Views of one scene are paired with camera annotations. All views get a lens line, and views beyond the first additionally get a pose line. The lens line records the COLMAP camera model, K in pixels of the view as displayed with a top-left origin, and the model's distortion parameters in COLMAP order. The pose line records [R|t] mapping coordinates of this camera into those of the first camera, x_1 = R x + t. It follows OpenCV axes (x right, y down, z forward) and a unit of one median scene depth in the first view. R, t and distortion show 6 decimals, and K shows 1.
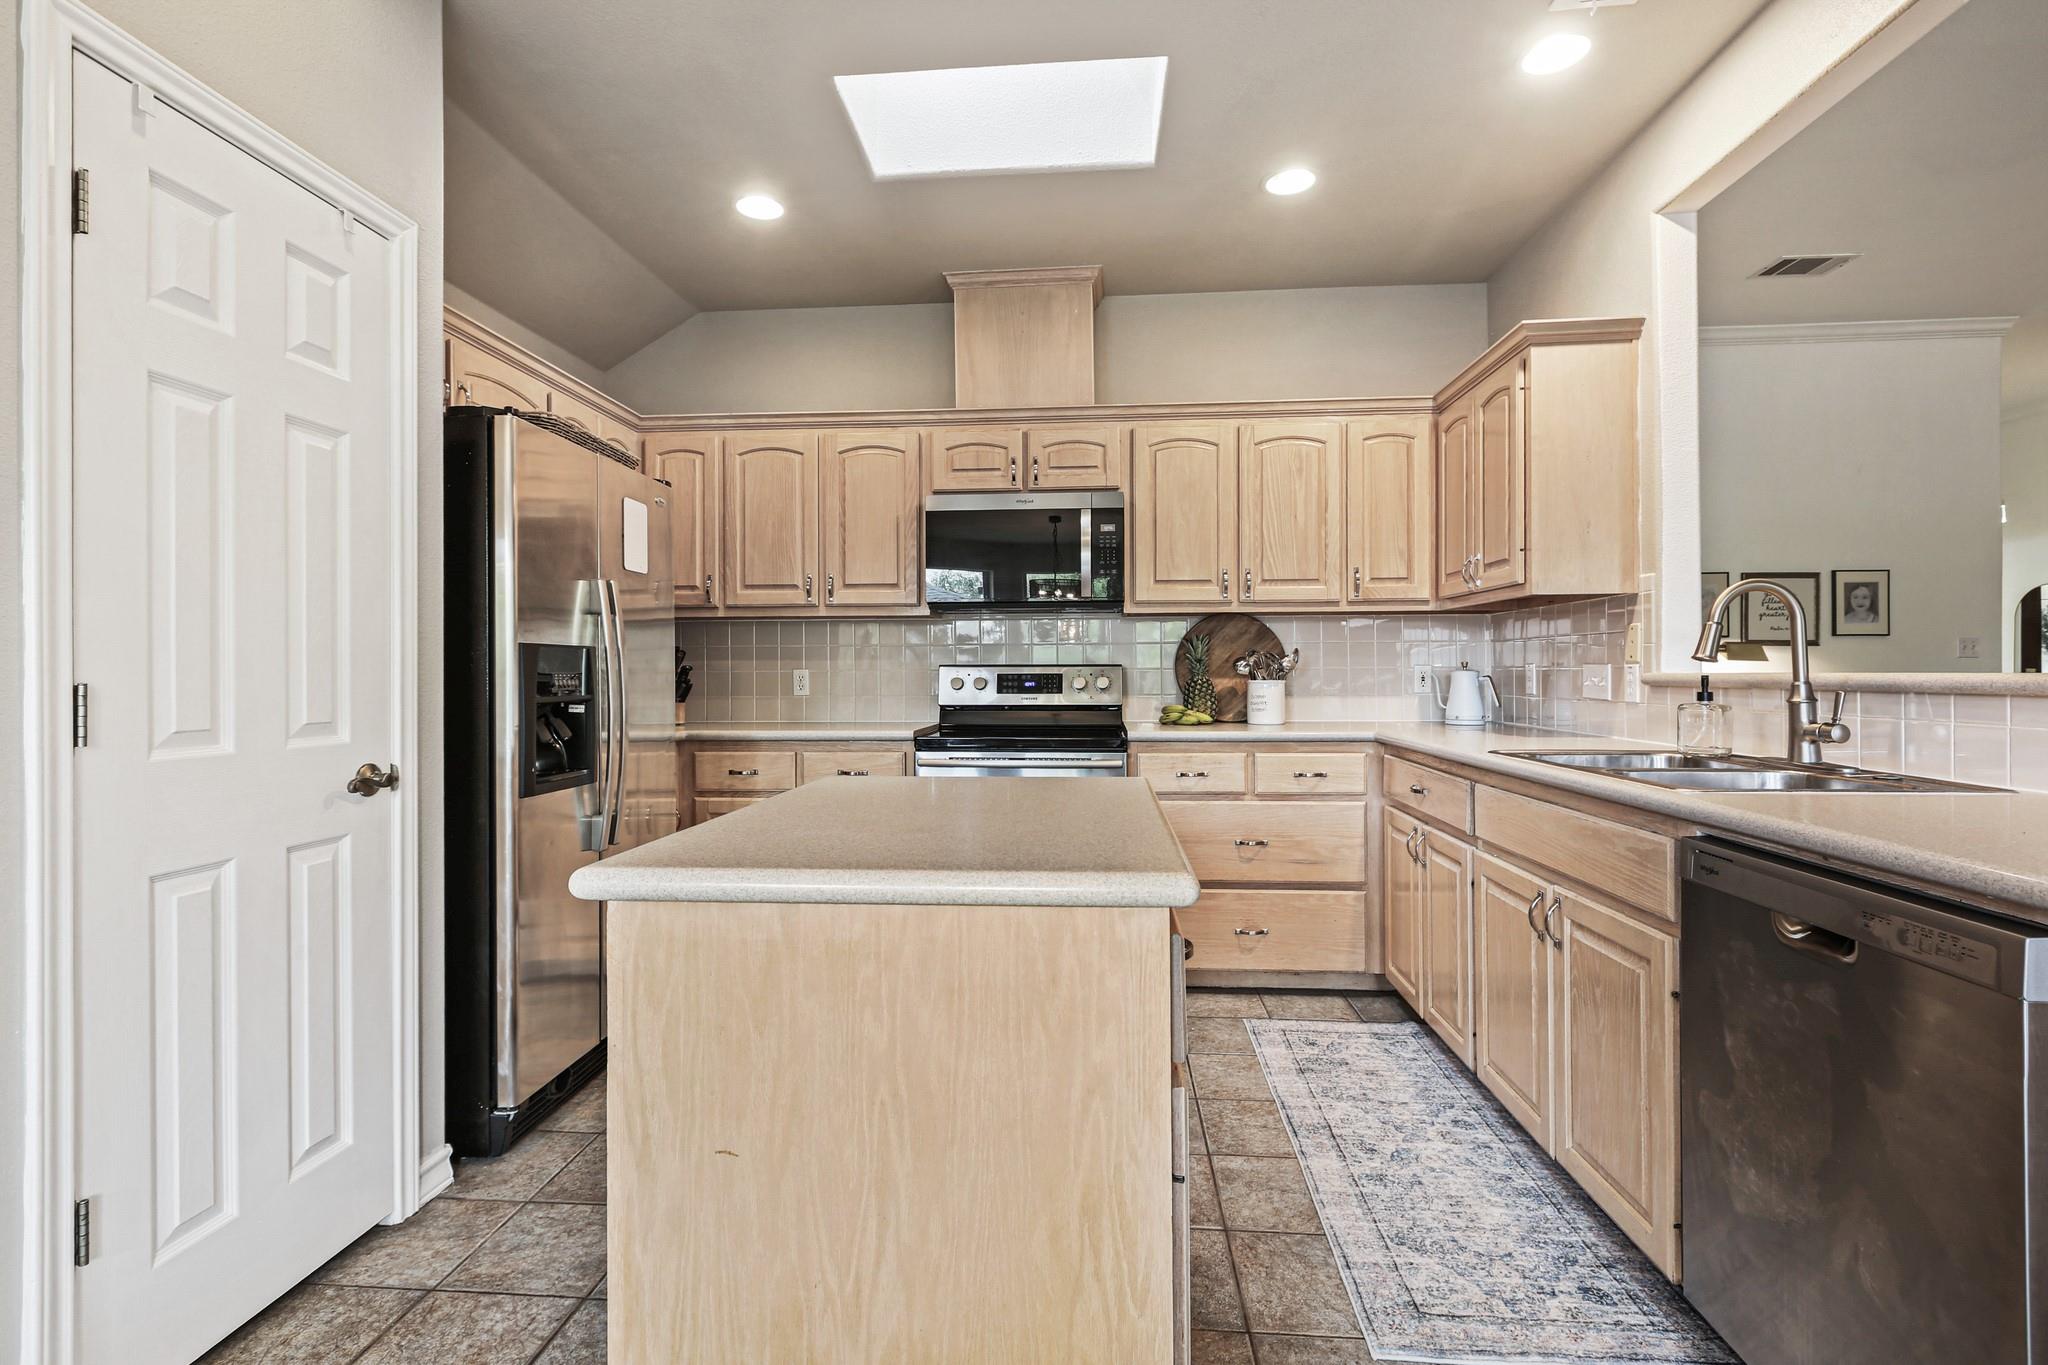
lens RADIAL K [[947.3, 0, 1008.2], [0, 947.3, 669.7], [0, 0, 1]] dist [0.001945, 0.000418]
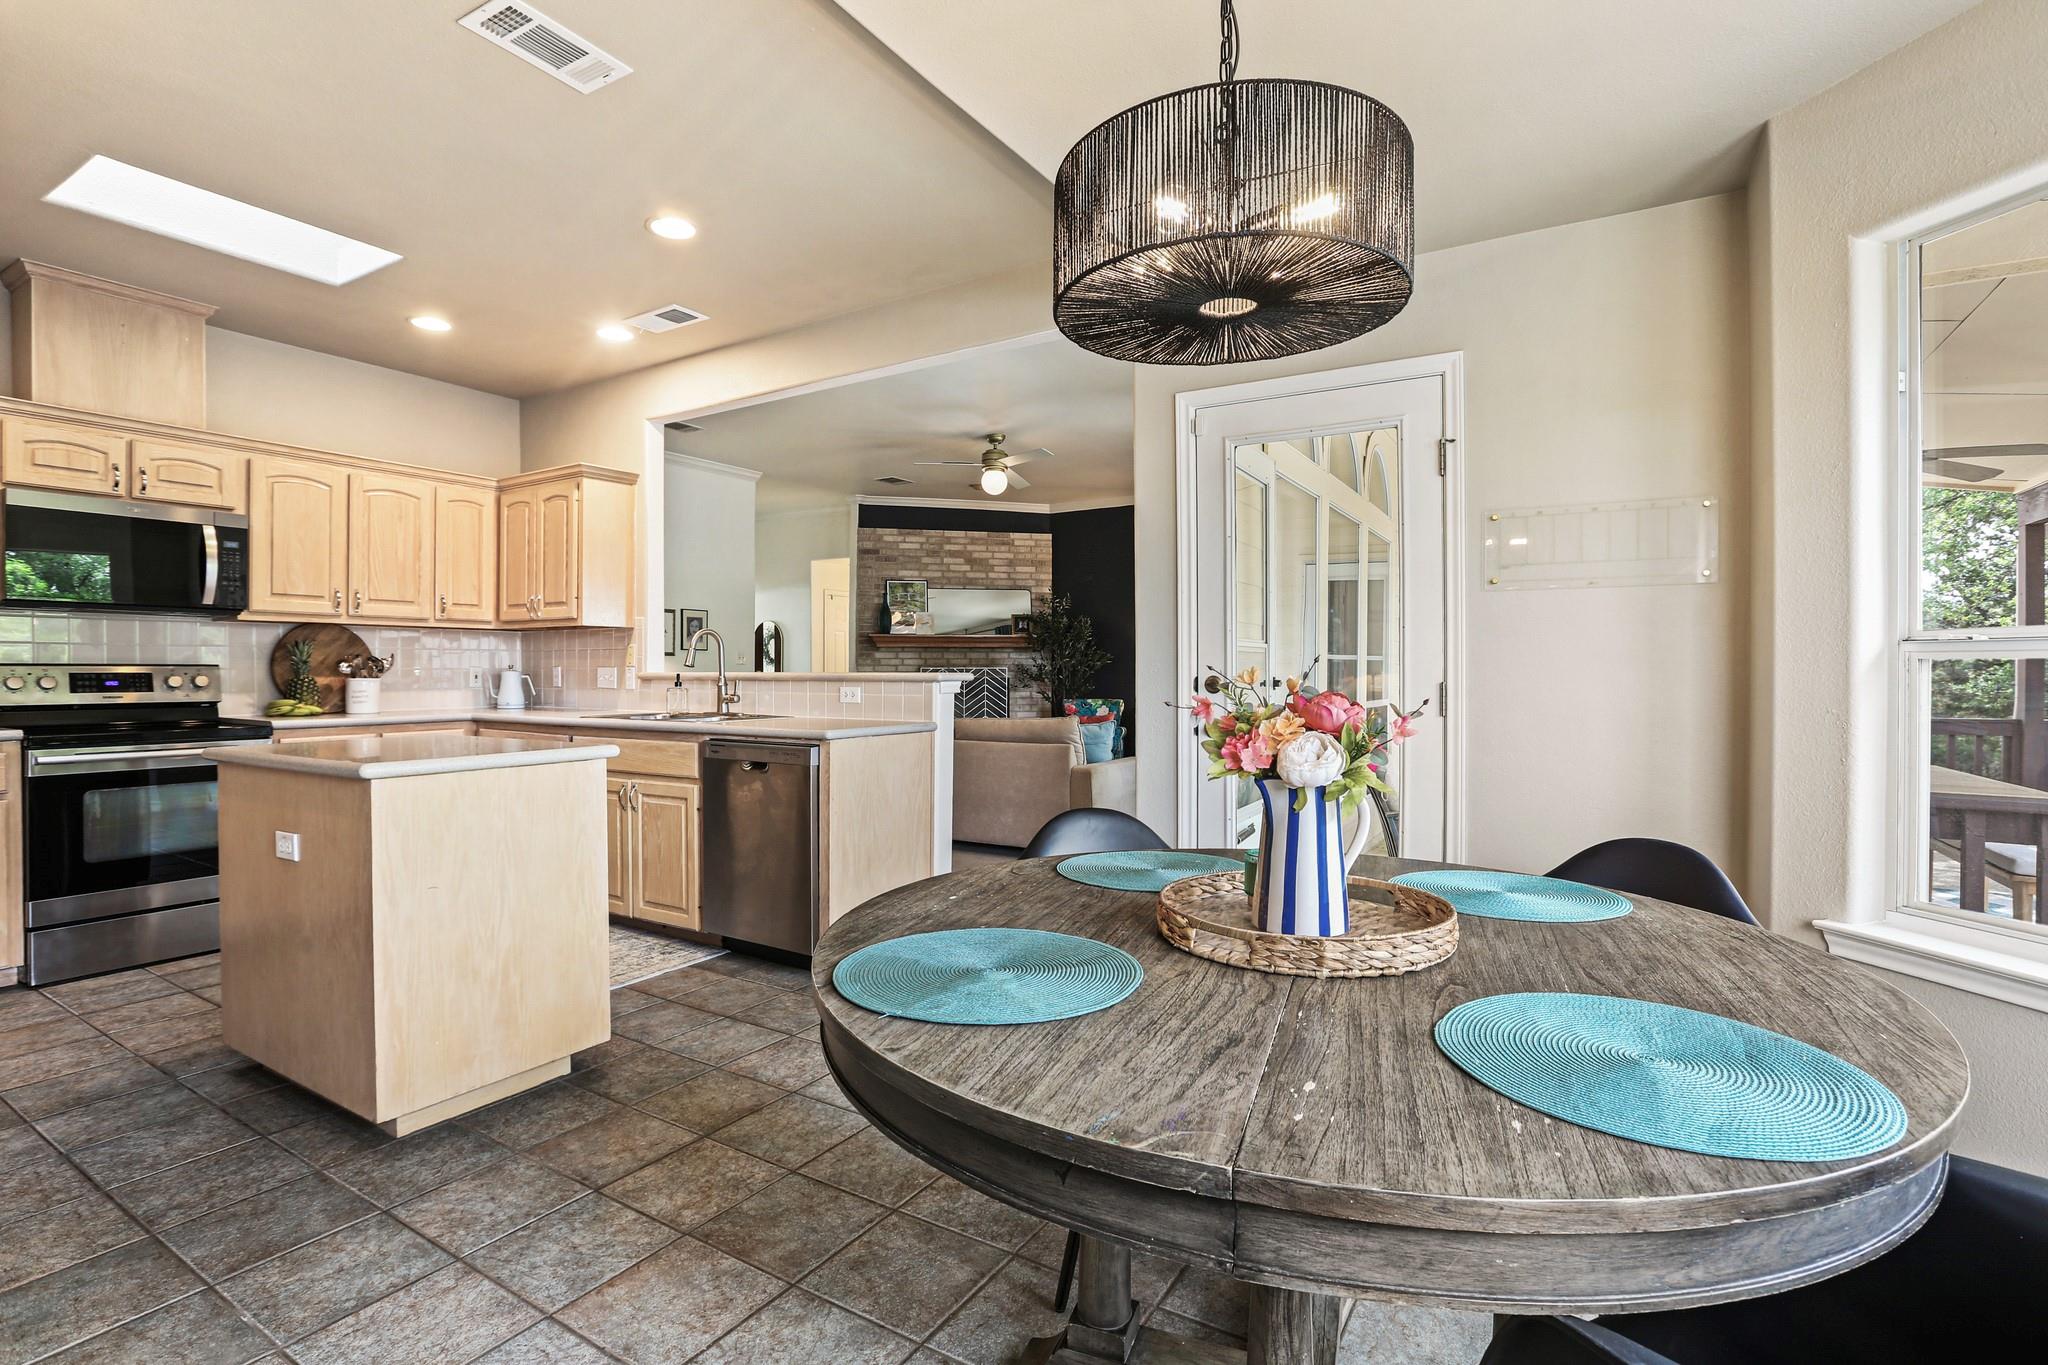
lens RADIAL K [[981.2, 0, 1011.9], [0, 981.2, 675.4], [0, 0, 1]] dist [-0.034952, 0.012427]
pose [[0.458048, -0.001928, 0.888925, -0.487587], [-0.003261, 0.999987, 0.003849, -0.000312], [-0.888921, -0.004661, 0.458036, -0.357381]]
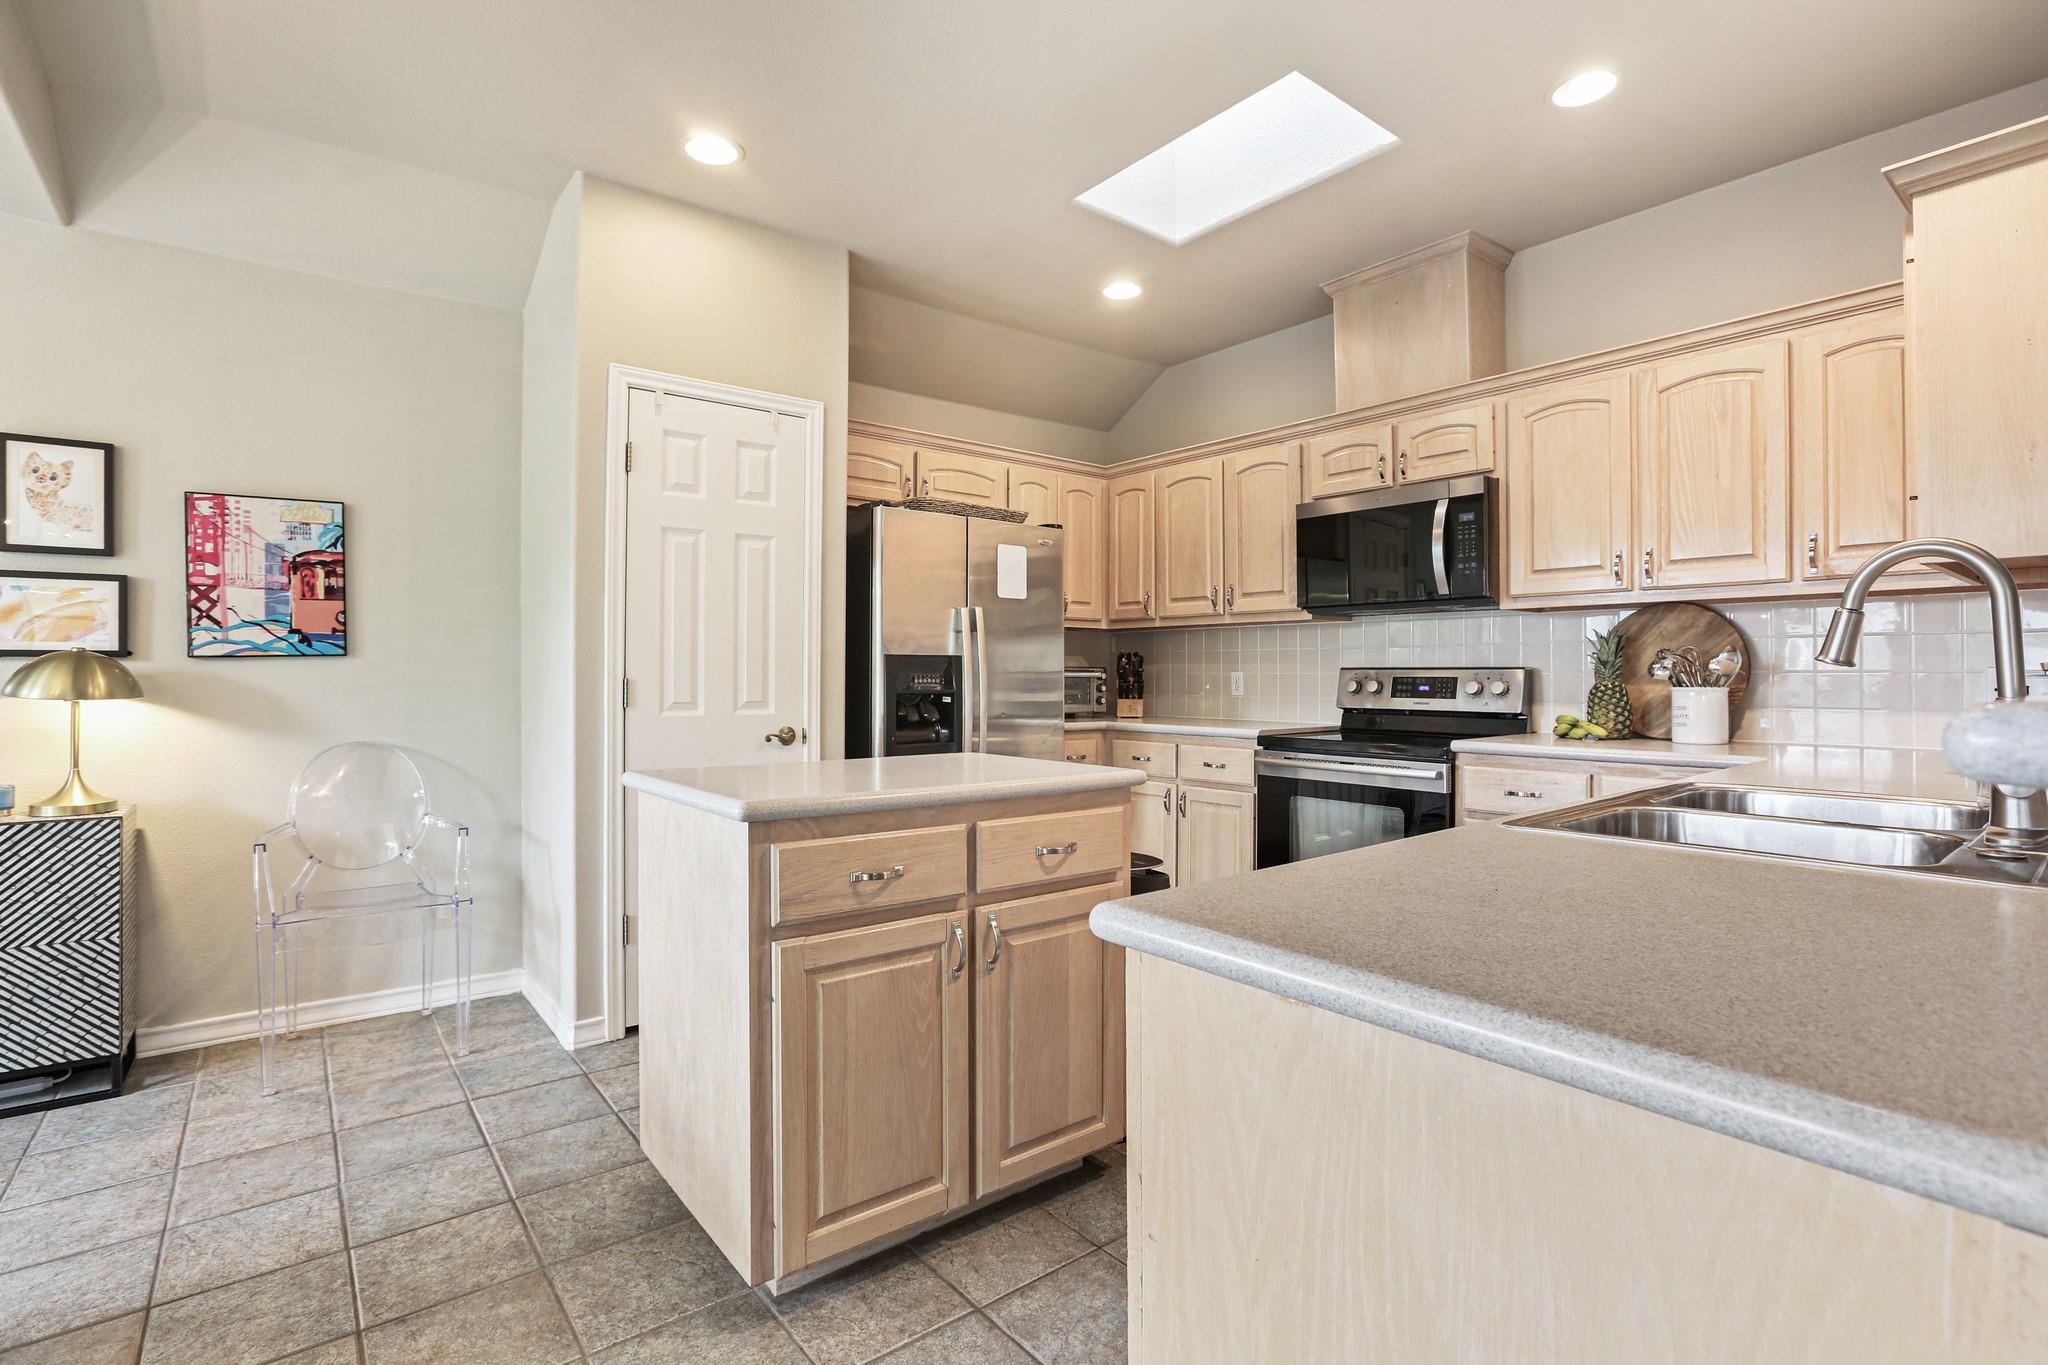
lens RADIAL K [[951.0, 0, 1016.1], [0, 951.0, 676.5], [0, 0, 1]] dist [-0.033654, 0.000402]
pose [[0.689939, 0.006960, -0.723834, 0.457115], [-0.001853, 0.999967, 0.007848, -0.003046], [0.723865, -0.004074, 0.689930, 0.061118]]
